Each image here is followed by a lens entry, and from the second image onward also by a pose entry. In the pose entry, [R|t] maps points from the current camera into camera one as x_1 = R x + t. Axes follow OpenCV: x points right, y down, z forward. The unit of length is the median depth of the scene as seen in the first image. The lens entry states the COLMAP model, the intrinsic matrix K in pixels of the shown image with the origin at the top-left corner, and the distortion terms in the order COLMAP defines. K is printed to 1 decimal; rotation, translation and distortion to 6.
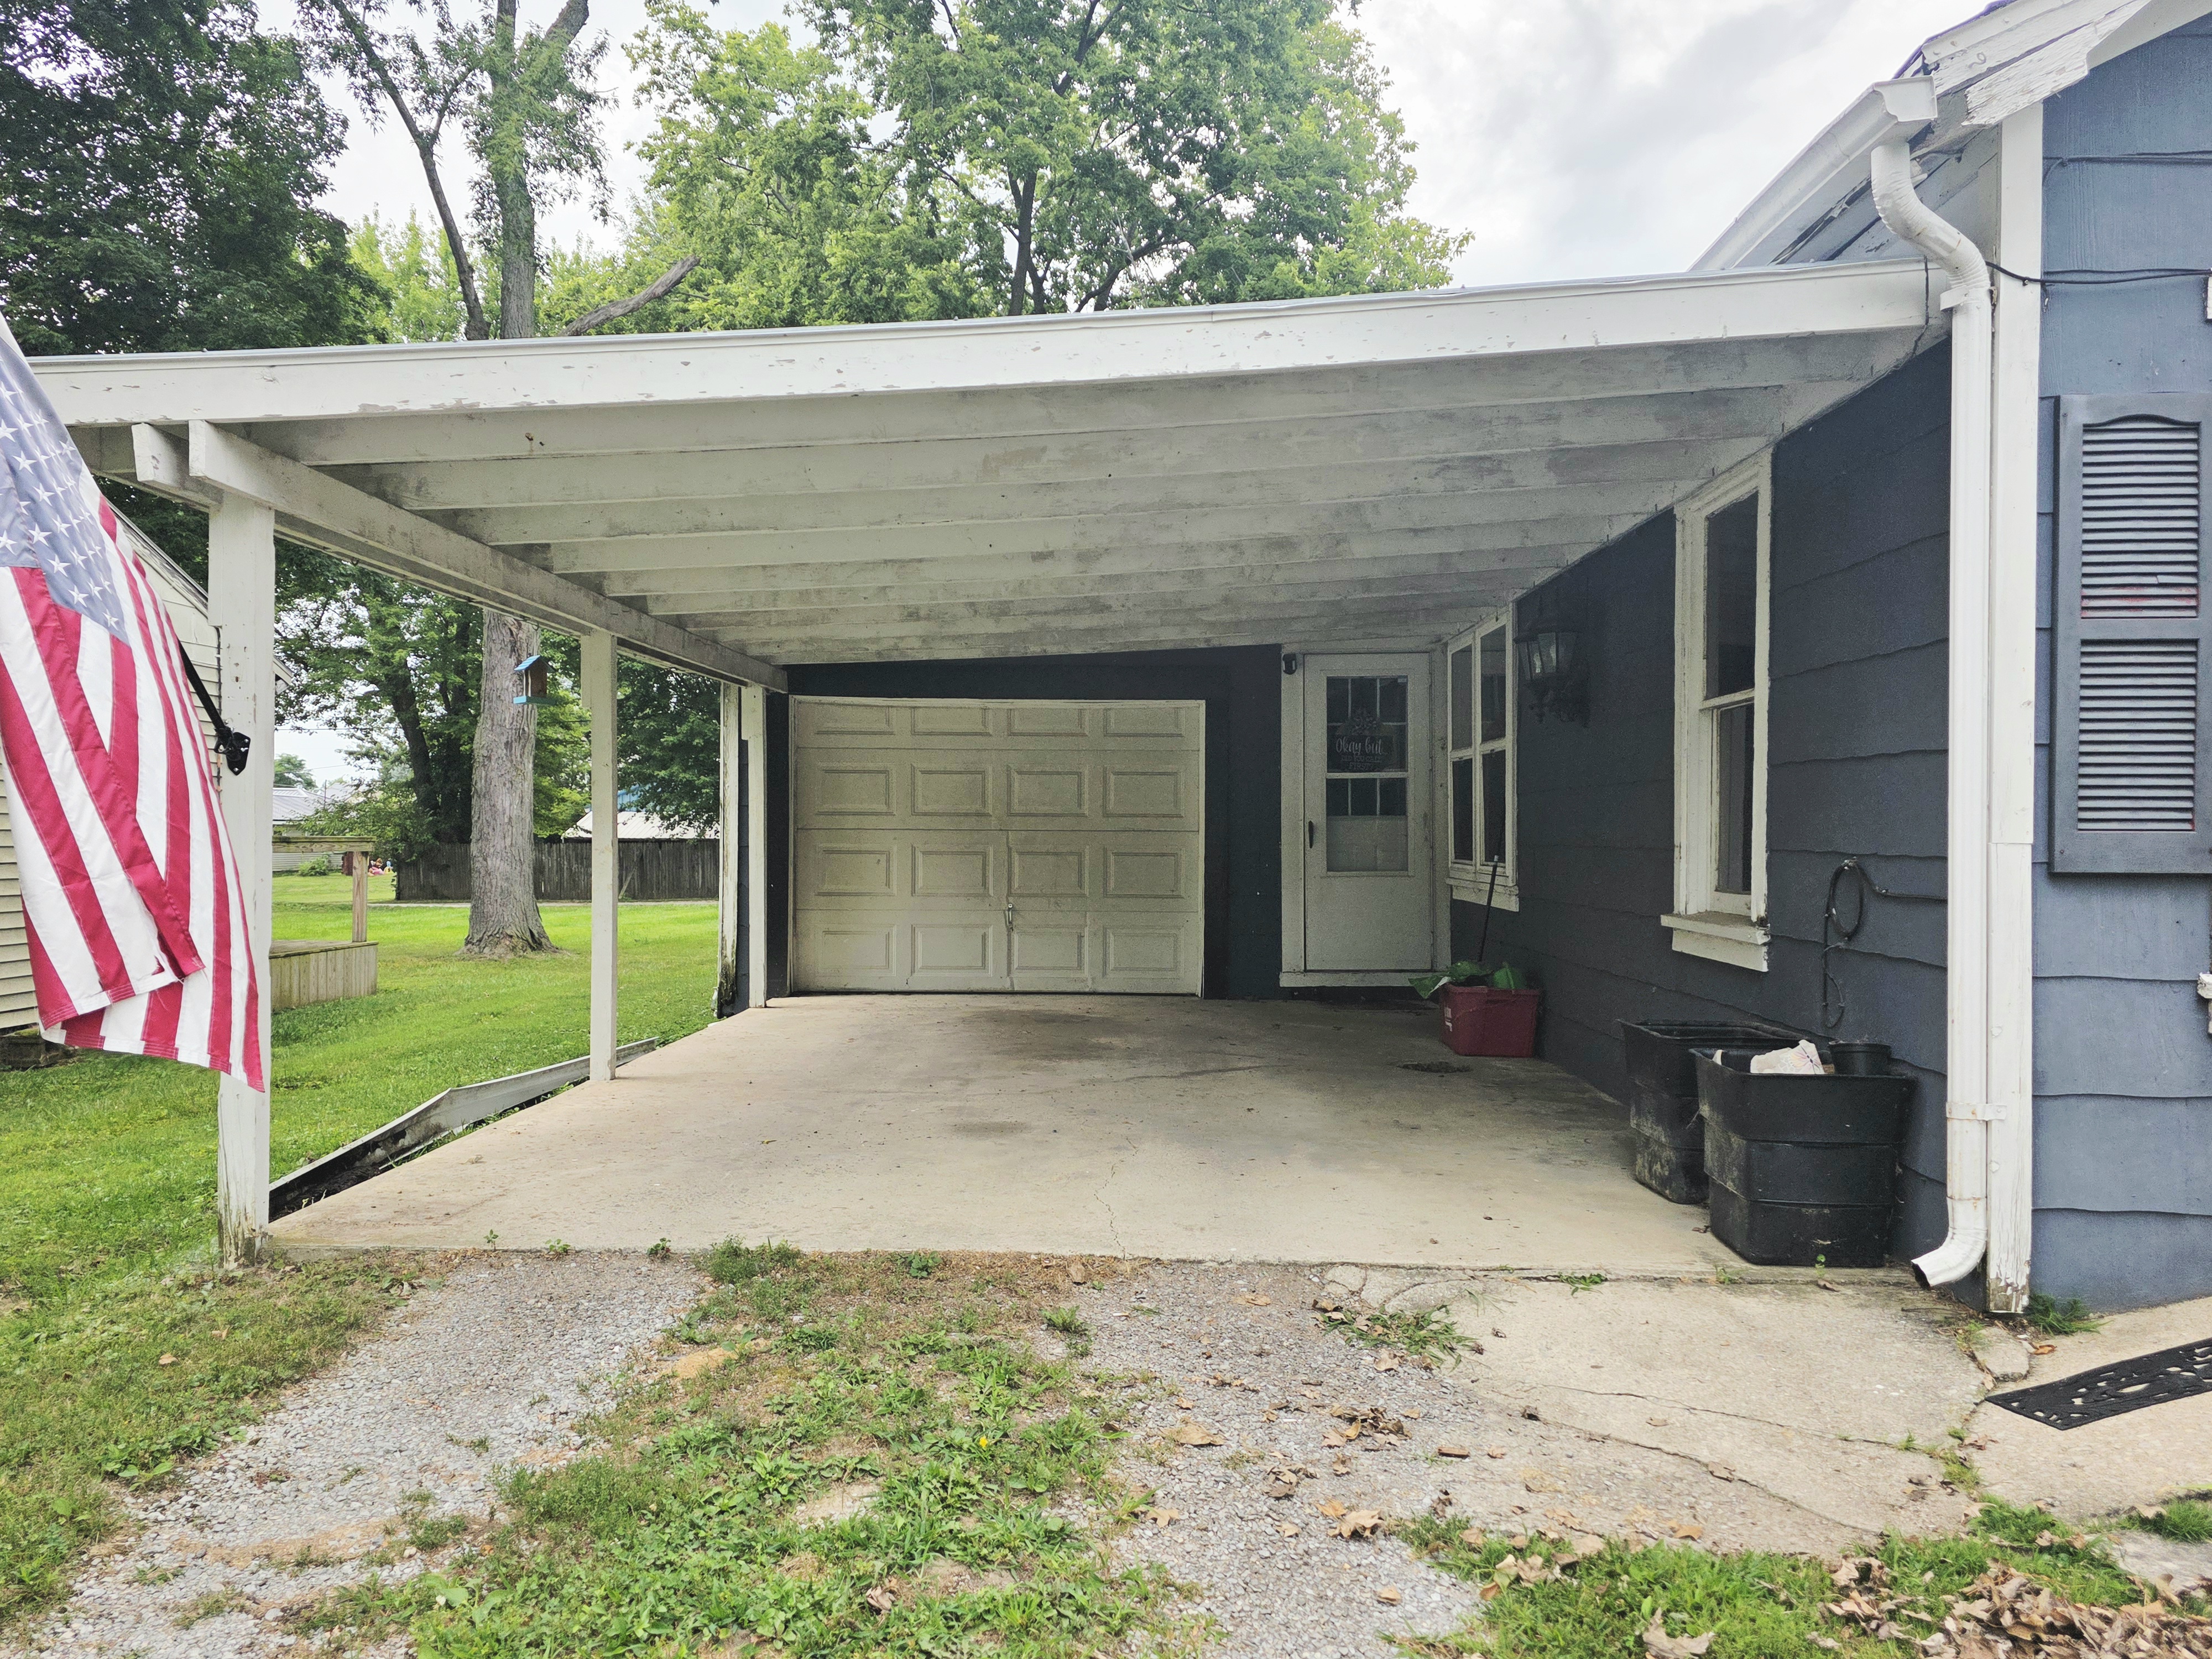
lens RADIAL K [[1664.8, 0, 1092.4], [0, 1664.8, 847.9], [0, 0, 1]] dist [0.073986, -0.044096]
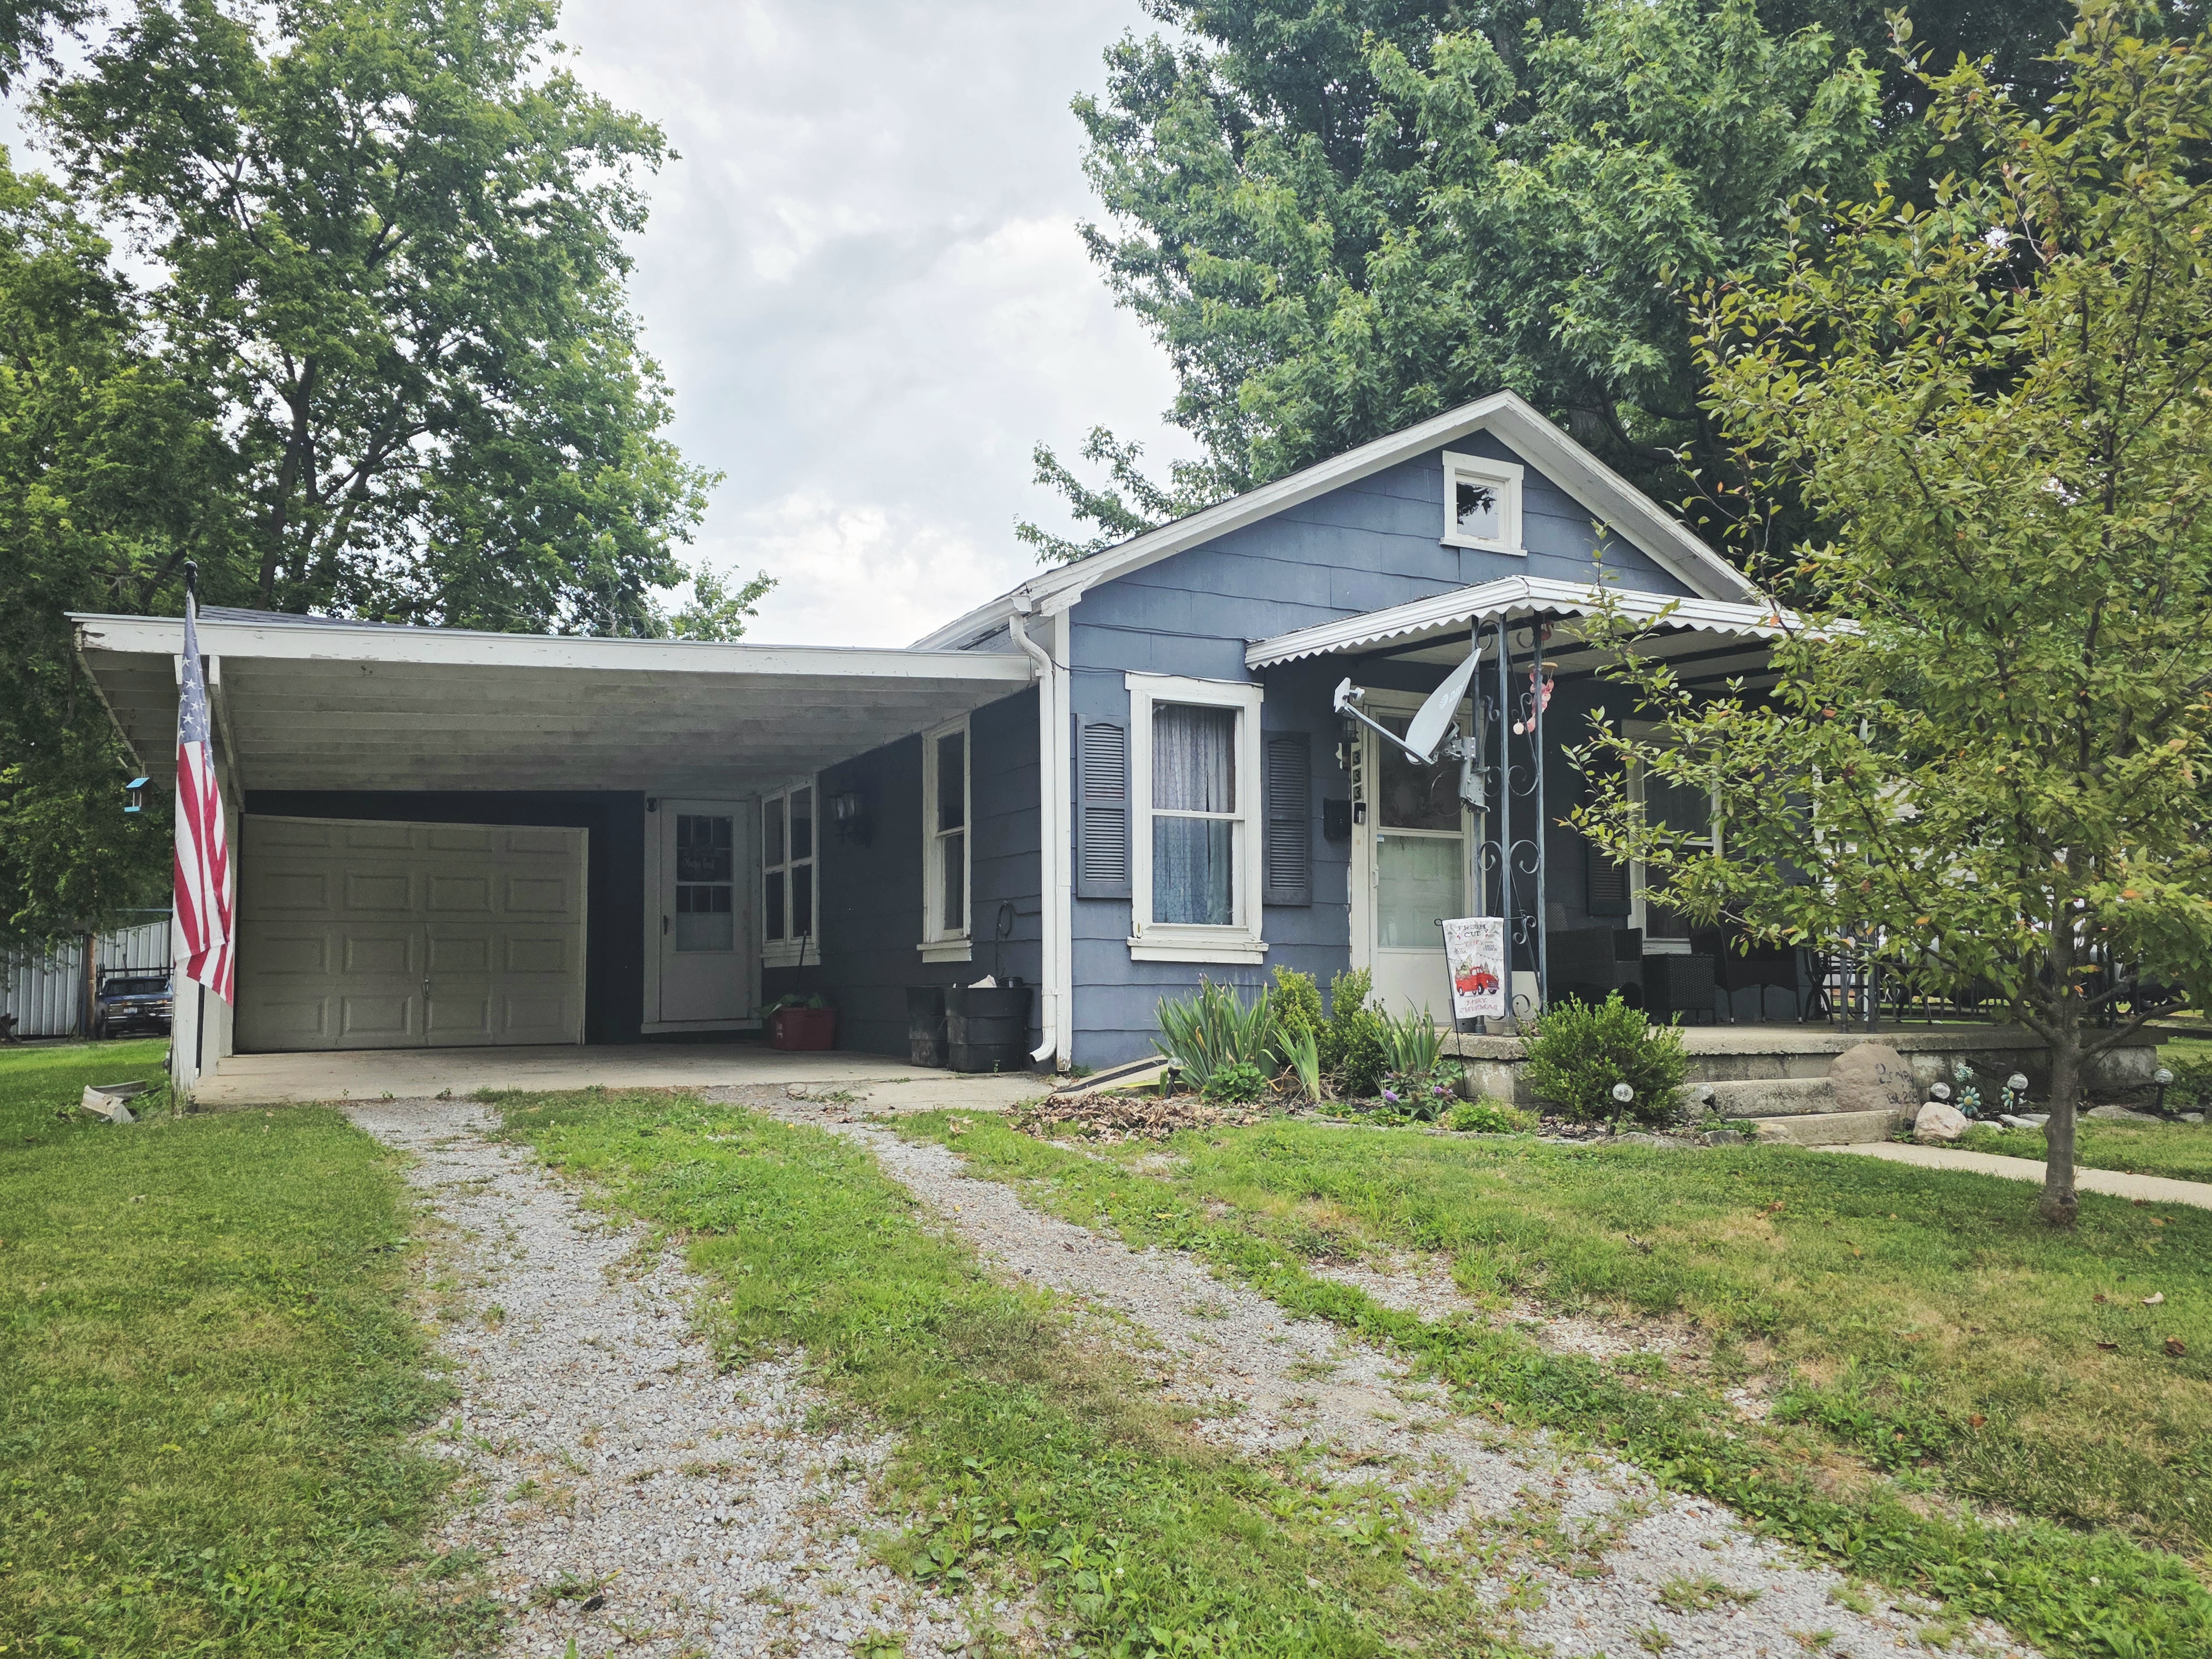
lens RADIAL K [[1664.8, 0, 1073.0], [0, 1664.8, 864.2], [0, 0, 1]] dist [0.073986, -0.044096]
pose [[0.893969, 0.023059, 0.447536, -0.359882], [0.013053, 0.996912, -0.077438, 0.101035], [-0.447940, 0.075069, 0.890907, -0.788077]]
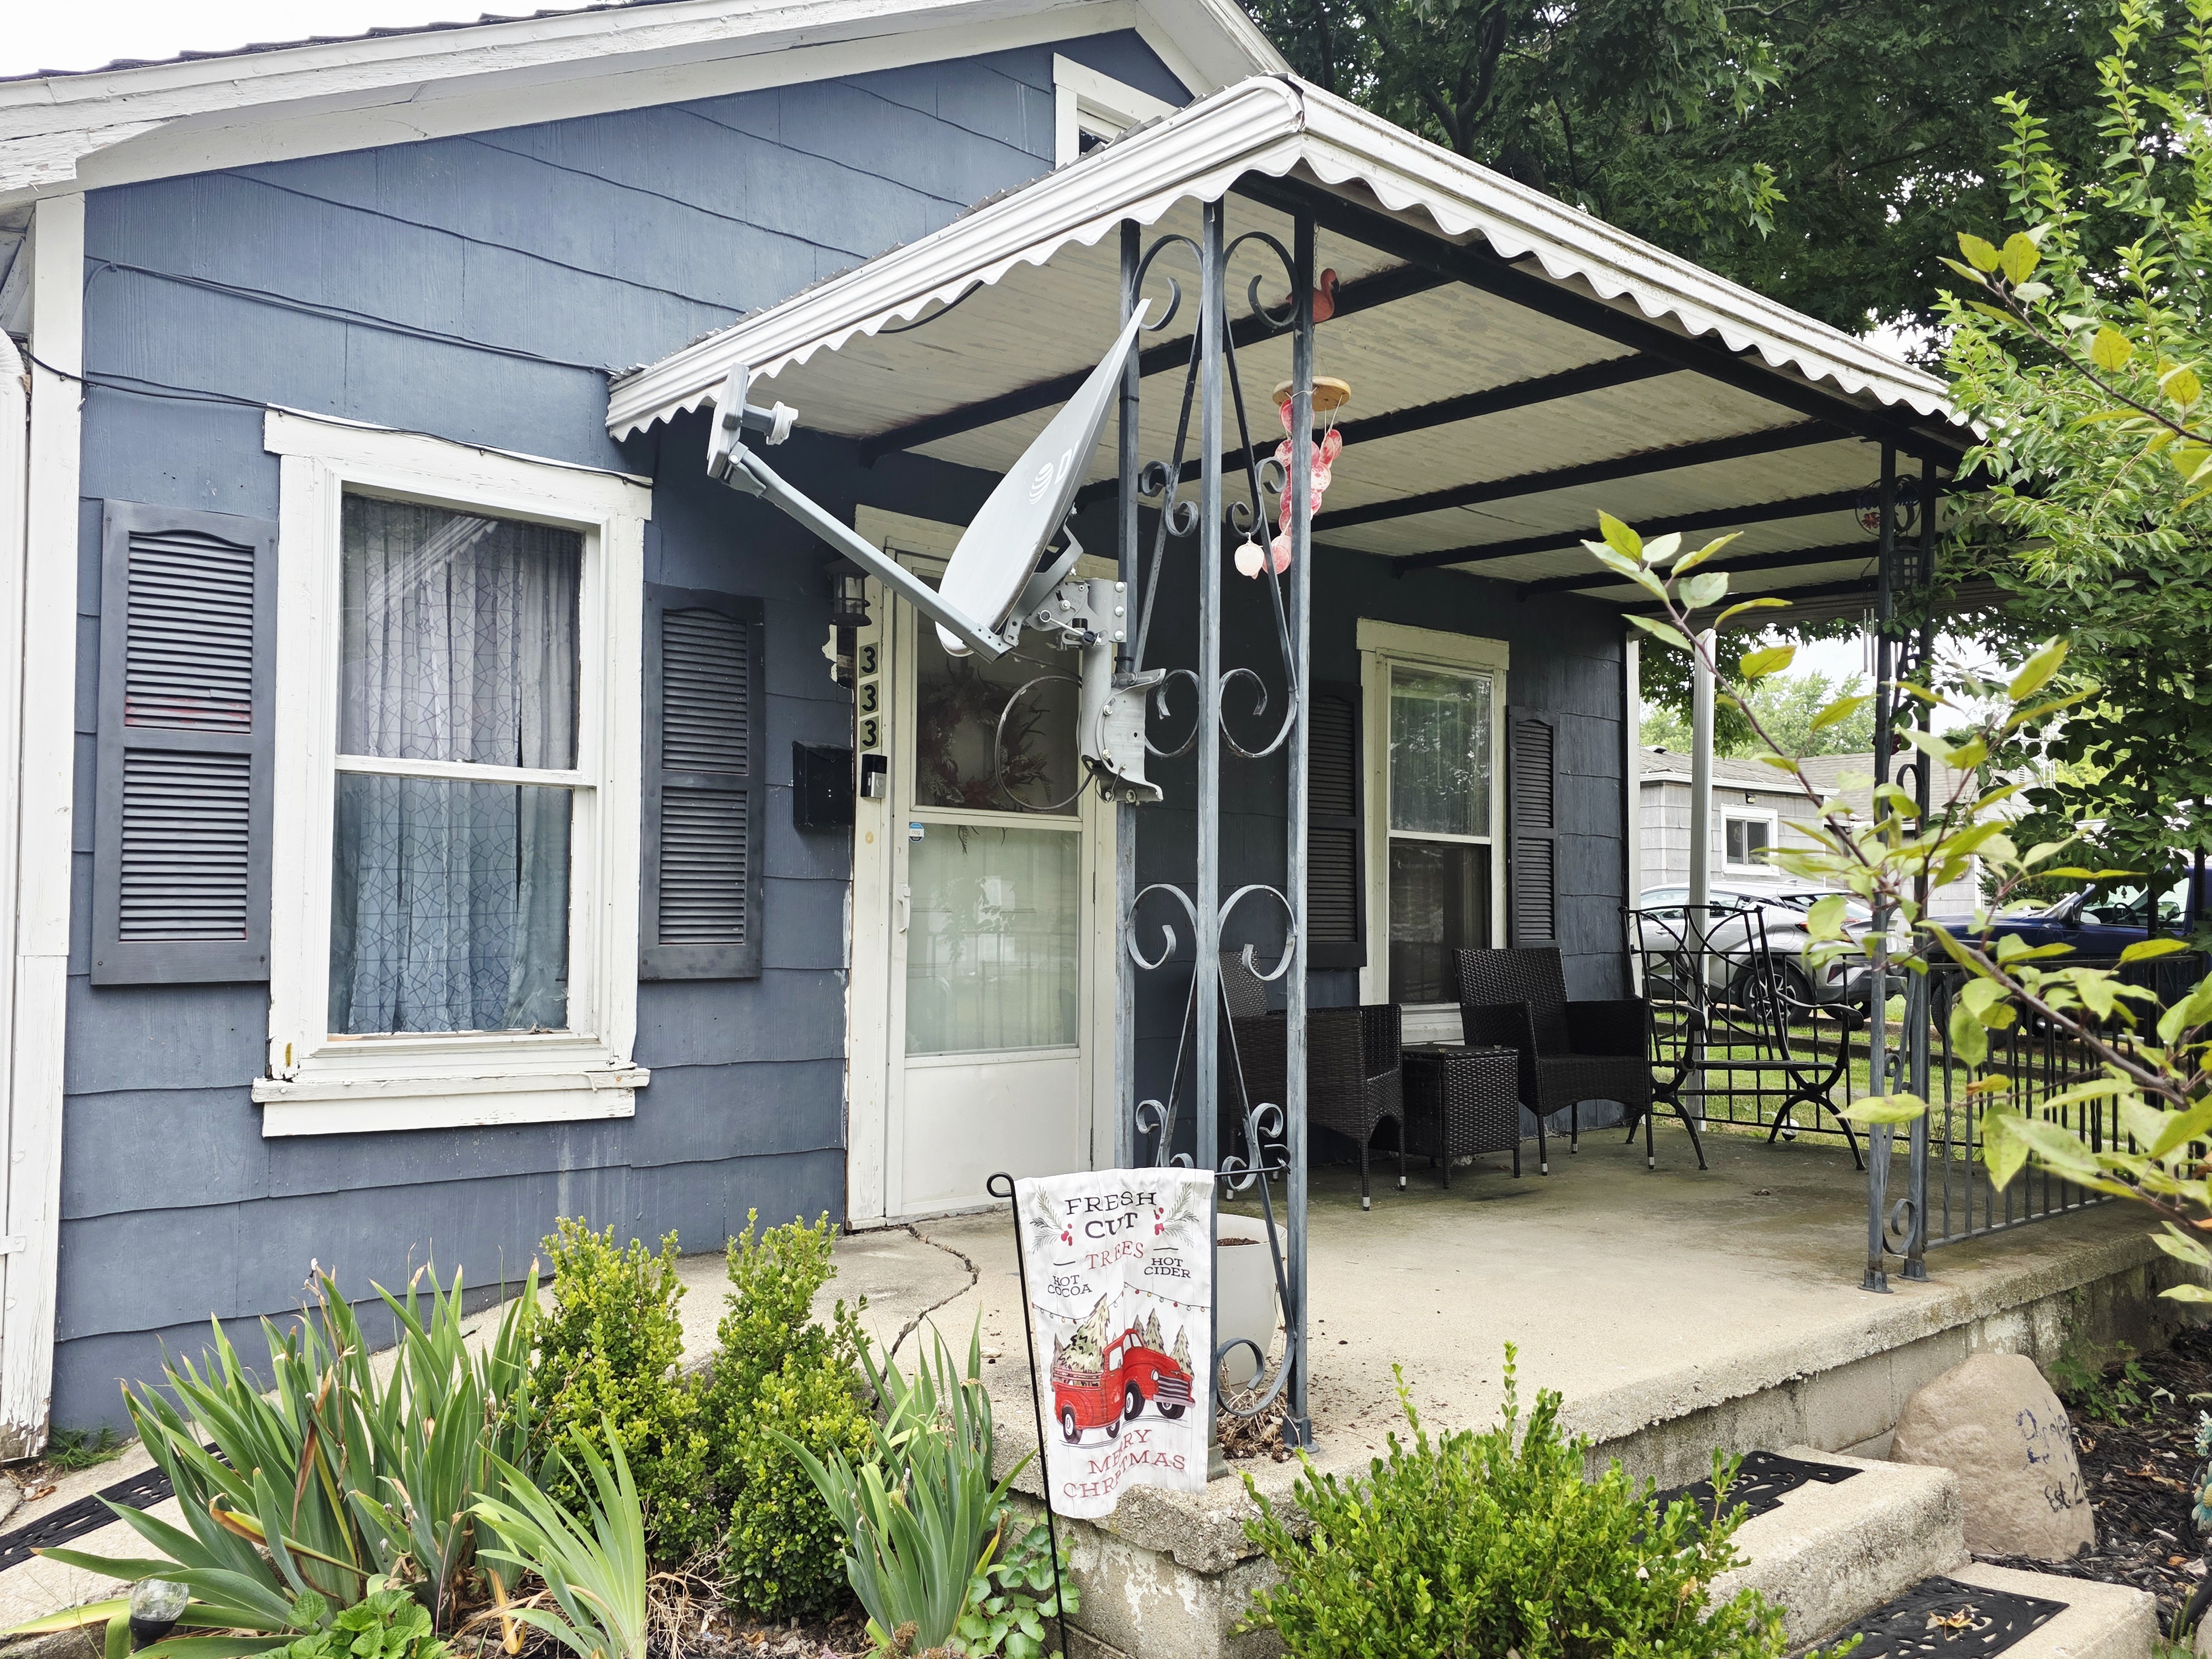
lens RADIAL K [[1664.8, 0, 1105.6], [0, 1664.8, 848.7], [0, 0, 1]] dist [0.073986, -0.044096]
pose [[0.757189, 0.023612, 0.652769, 0.235117], [0.010330, 0.998789, -0.048110, -0.006497], [-0.653114, 0.043172, 0.756028, -0.072381]]
